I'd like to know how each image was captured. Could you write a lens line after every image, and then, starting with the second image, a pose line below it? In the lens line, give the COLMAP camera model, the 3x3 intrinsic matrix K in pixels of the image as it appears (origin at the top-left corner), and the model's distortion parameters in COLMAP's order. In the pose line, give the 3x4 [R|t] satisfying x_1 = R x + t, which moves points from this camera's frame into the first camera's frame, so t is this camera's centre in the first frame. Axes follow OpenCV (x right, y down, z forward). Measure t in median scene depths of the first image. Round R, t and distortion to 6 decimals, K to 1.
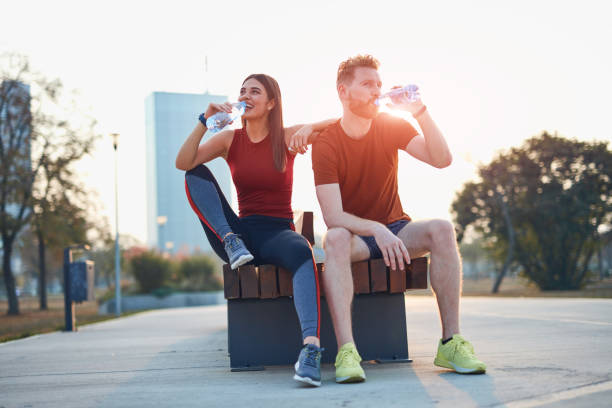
lens RADIAL K [[864.7, 0, 306.0], [0, 864.7, 204.0], [0, 0, 1]] dist [0.008236, 0.040829]
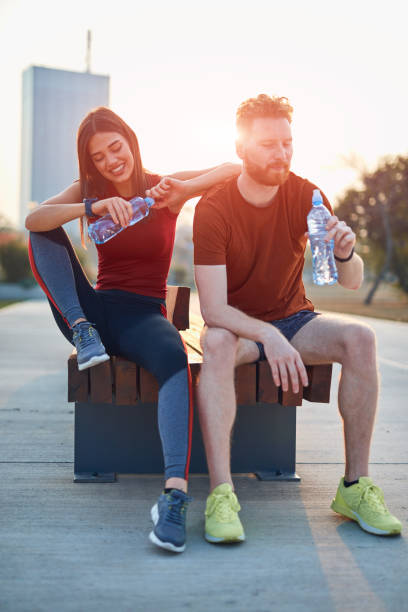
lens RADIAL K [[863.4, 0, 204.0], [0, 863.4, 306.0], [0, 0, 1]] dist [0.012719, 0.038802]
pose [[0.997209, 0.066797, 0.033363, -0.004289], [-0.070566, 0.989163, 0.128753, -0.073130], [-0.024401, -0.130747, 0.991115, 0.211044]]
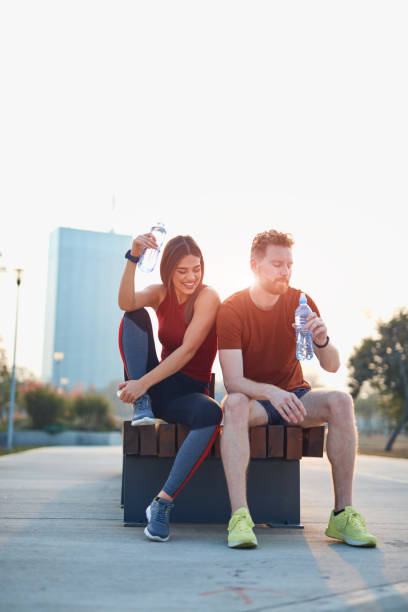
lens RADIAL K [[864.7, 0, 204.0], [0, 864.7, 306.0], [0, 0, 1]] dist [0.008236, 0.040829]
pose [[0.997941, 0.064091, -0.002348, -0.007118], [-0.064129, 0.996787, -0.047992, -0.019260], [-0.000735, 0.048044, 0.998845, -0.021319]]
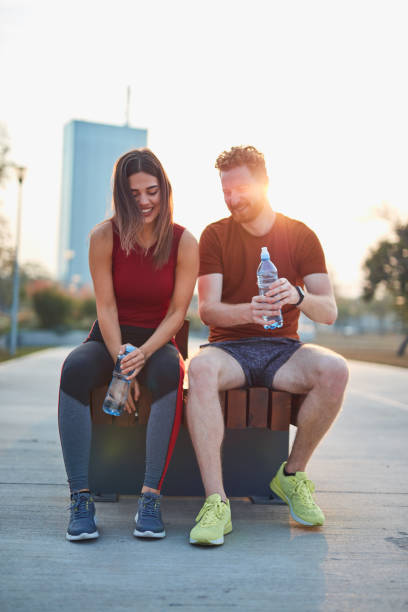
lens RADIAL K [[864.7, 0, 204.0], [0, 864.7, 306.0], [0, 0, 1]] dist [0.008236, 0.040829]
pose [[0.996863, 0.078149, -0.012497, 0.030573], [-0.077032, 0.994335, 0.073239, -0.065209], [0.018149, -0.072046, 0.997236, 0.152097]]
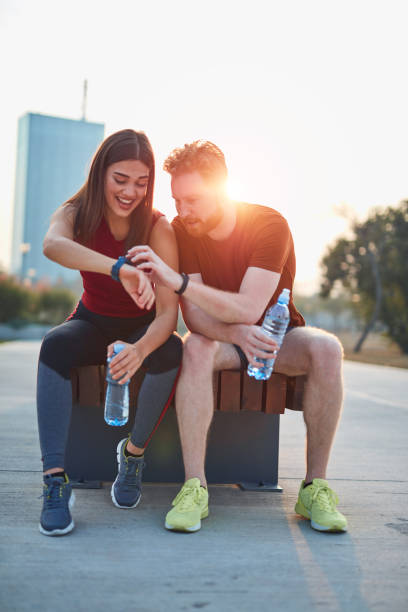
lens RADIAL K [[864.7, 0, 204.0], [0, 864.7, 306.0], [0, 0, 1]] dist [0.008236, 0.040829]
pose [[0.995273, 0.088406, 0.040211, -0.000049], [-0.091138, 0.993223, 0.072121, -0.043919], [-0.033563, -0.075445, 0.996585, 0.182954]]
